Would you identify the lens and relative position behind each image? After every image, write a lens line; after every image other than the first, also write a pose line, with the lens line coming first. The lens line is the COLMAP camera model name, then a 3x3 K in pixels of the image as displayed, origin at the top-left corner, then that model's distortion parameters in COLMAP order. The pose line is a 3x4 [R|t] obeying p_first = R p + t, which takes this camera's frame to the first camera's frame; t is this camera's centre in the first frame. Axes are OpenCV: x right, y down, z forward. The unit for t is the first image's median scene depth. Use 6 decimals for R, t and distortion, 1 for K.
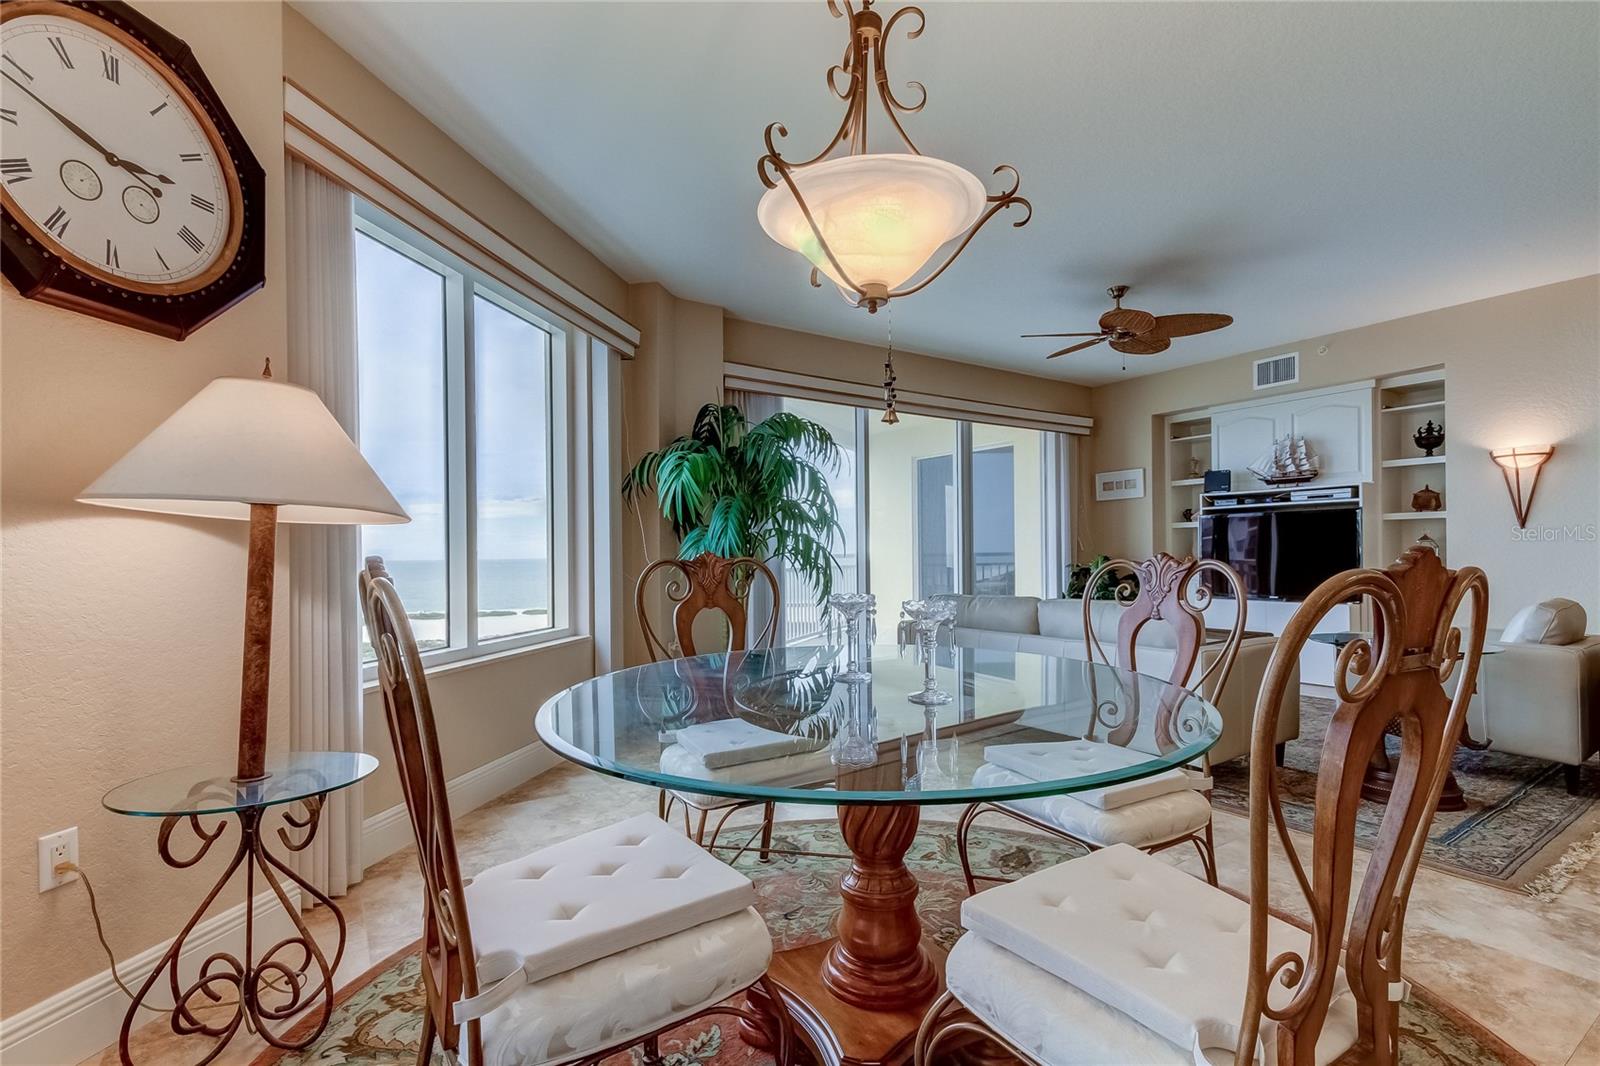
lens RADIAL K [[726.3, 0, 801.7], [0, 726.3, 556.8], [0, 0, 1]] dist [-0.000451, -0.000094]
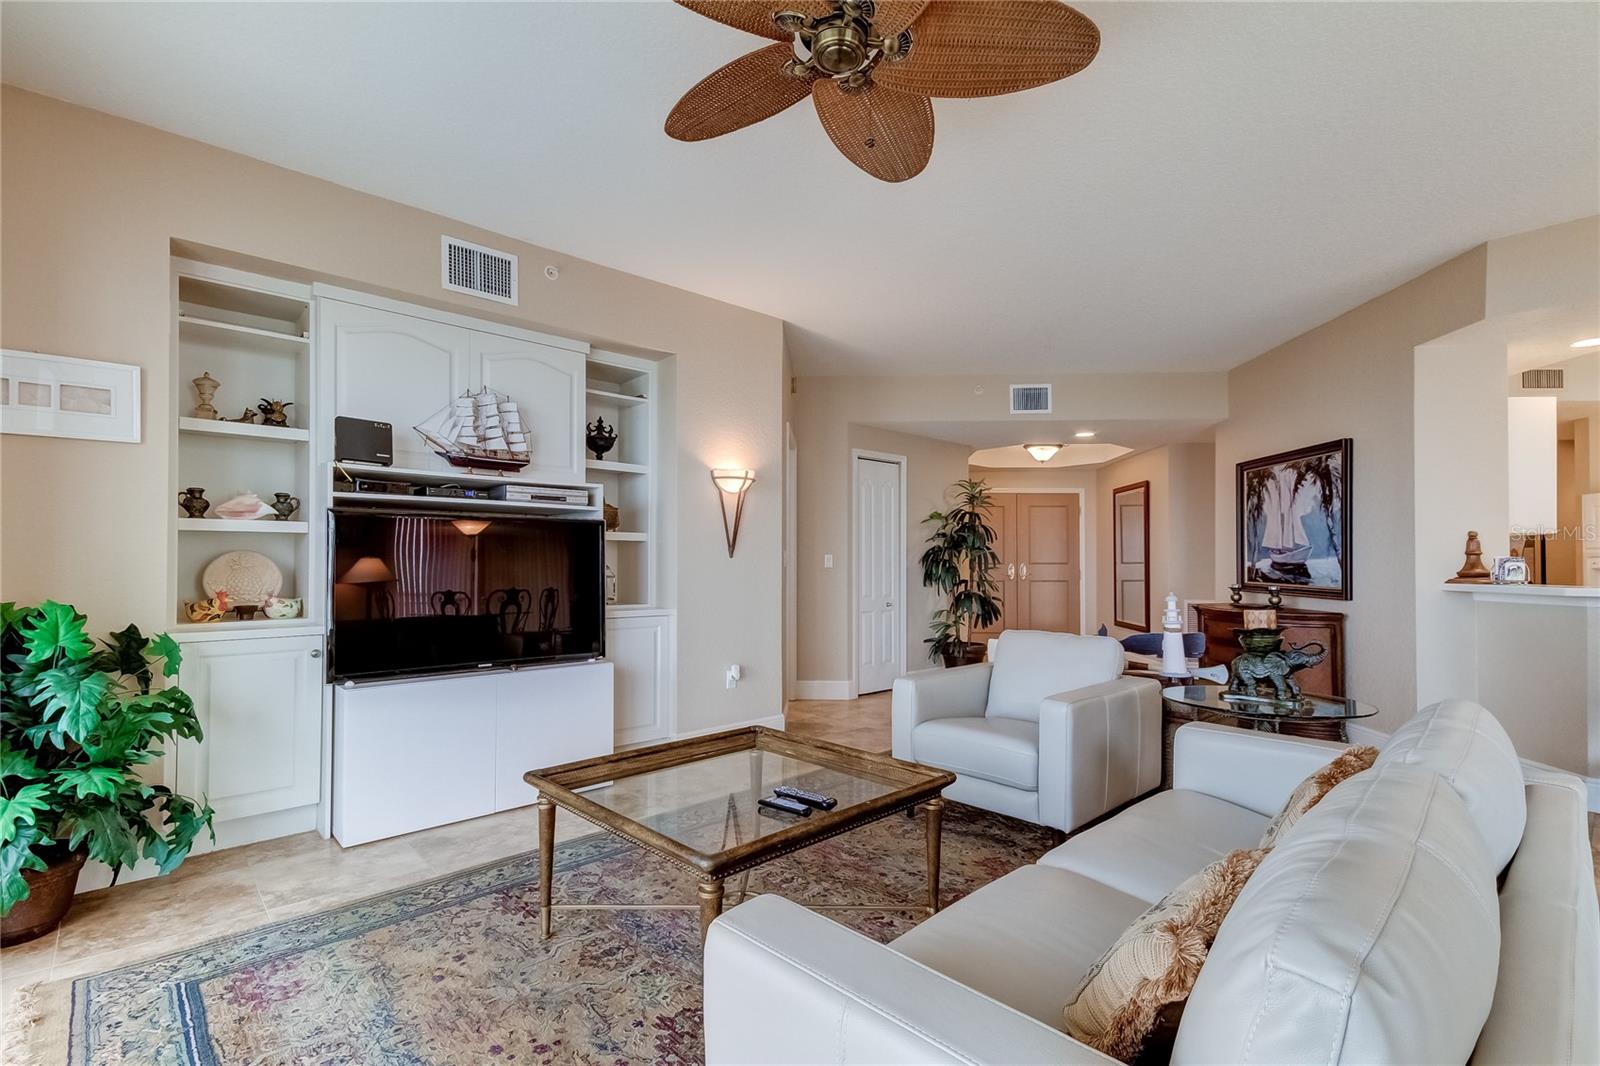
lens RADIAL K [[726.3, 0, 801.7], [0, 726.3, 556.8], [0, 0, 1]] dist [-0.000451, -0.000094]
pose [[-0.193969, 0.019036, 0.980823, 0.043463], [0.004761, 0.999818, -0.018463, -0.017726], [-0.980996, 0.001088, -0.194024, 0.873192]]
